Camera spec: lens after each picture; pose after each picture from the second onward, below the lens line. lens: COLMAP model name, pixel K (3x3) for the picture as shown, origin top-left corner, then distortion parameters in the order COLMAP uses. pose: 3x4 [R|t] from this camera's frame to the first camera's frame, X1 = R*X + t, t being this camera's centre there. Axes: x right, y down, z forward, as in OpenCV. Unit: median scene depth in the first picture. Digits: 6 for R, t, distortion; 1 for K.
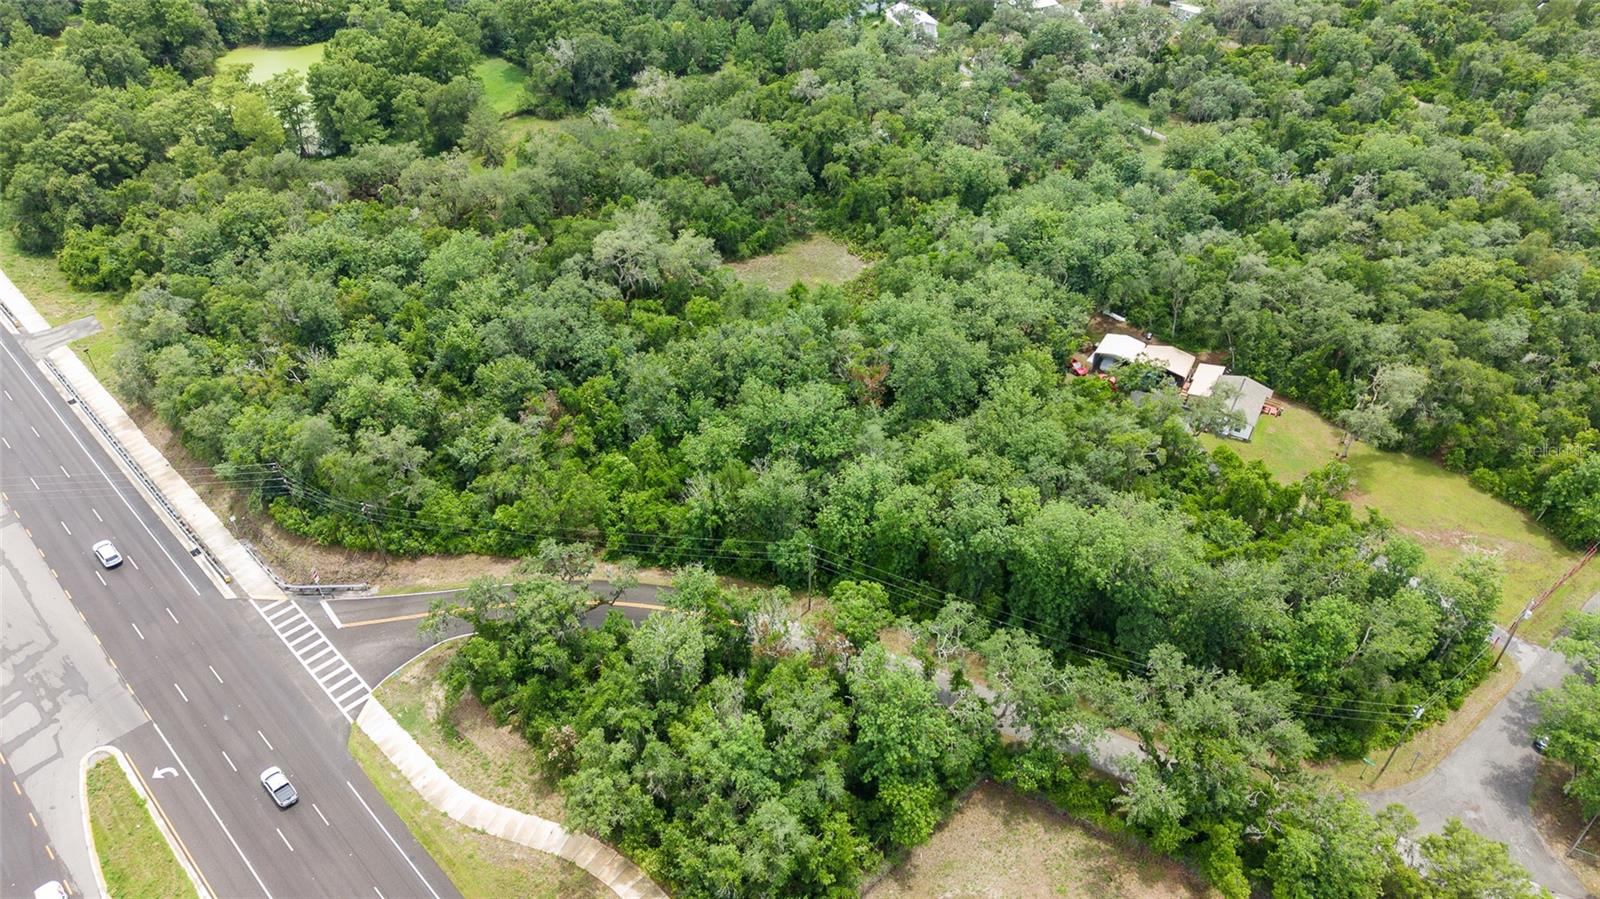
lens RADIAL K [[1072.0, 0, 792.7], [0, 1072.0, 444.8], [0, 0, 1]] dist [0.032363, -0.032606]
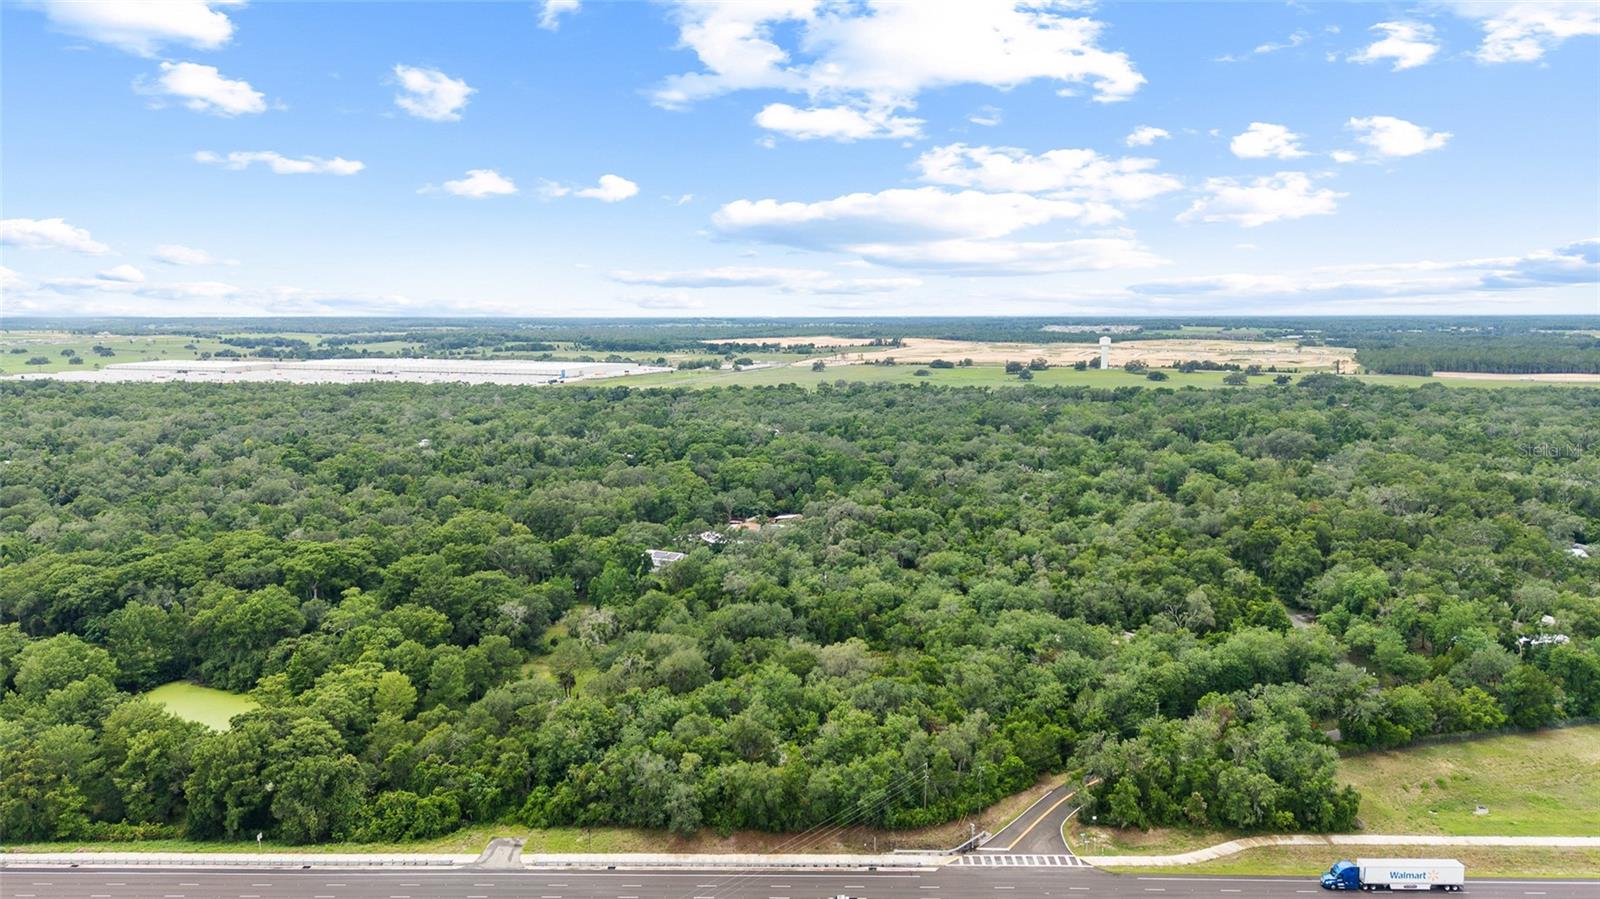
lens RADIAL K [[1059.7, 0, 791.2], [0, 1059.7, 444.8], [0, 0, 1]] dist [0.030008, -0.020637]
pose [[0.723872, -0.082612, 0.684971, -1.526974], [0.437296, 0.822850, -0.362890, 0.103464], [-0.533649, 0.562221, 0.631764, -0.101450]]
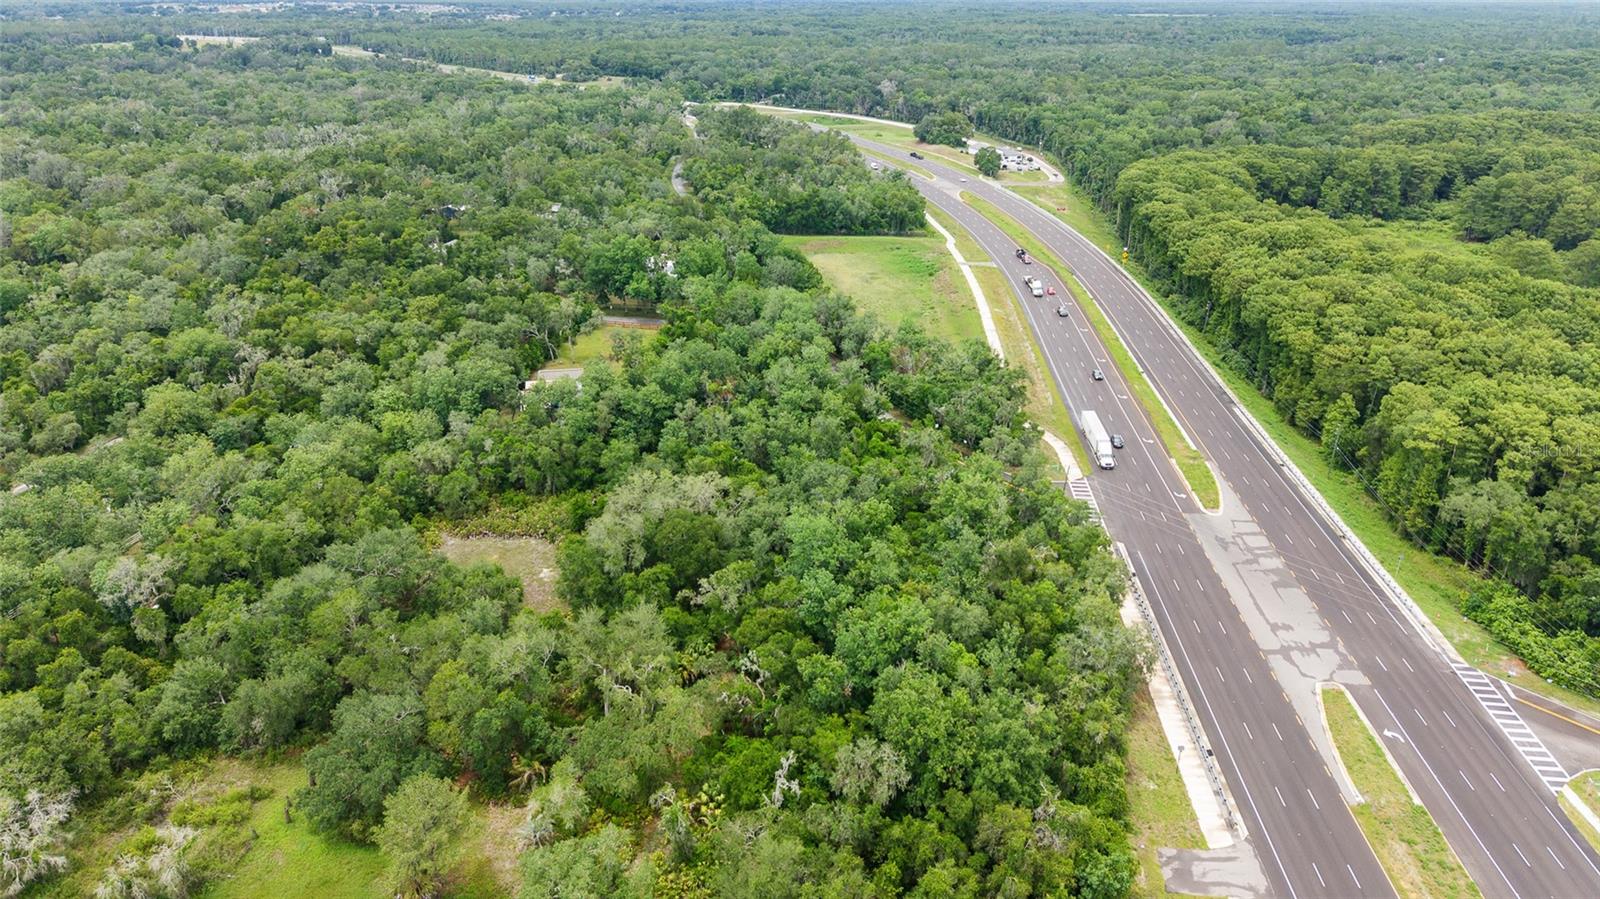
lens RADIAL K [[1059.8, 0, 800.0], [0, 1059.8, 449.5], [0, 0, 1]] dist [0.111197, -0.173013]
pose [[-0.651417, -0.300083, 0.696855, -1.171675], [0.478319, 0.550527, 0.684201, -1.089871], [-0.588954, 0.779019, -0.215088, 1.421197]]
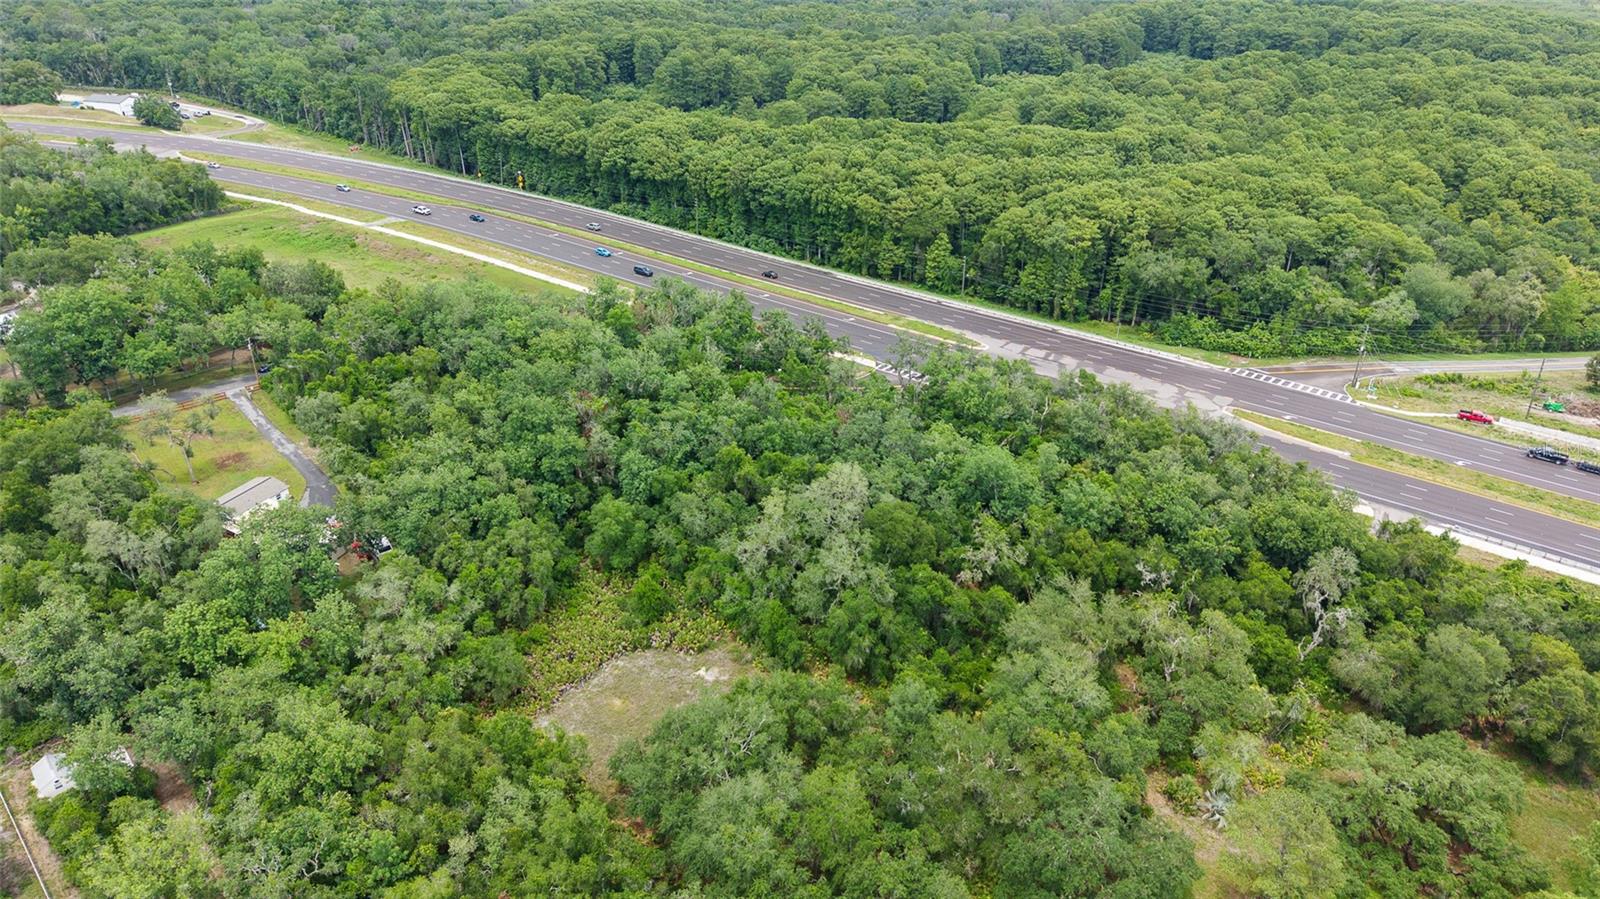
lens RADIAL K [[1067.7, 0, 800.0], [0, 1067.7, 449.5], [0, 0, 1]] dist [0.088728, -0.185022]
pose [[-0.993573, 0.050182, -0.101465, -0.059943], [-0.072630, 0.404898, 0.911473, -1.266833], [0.086823, 0.912984, -0.398651, 1.660894]]
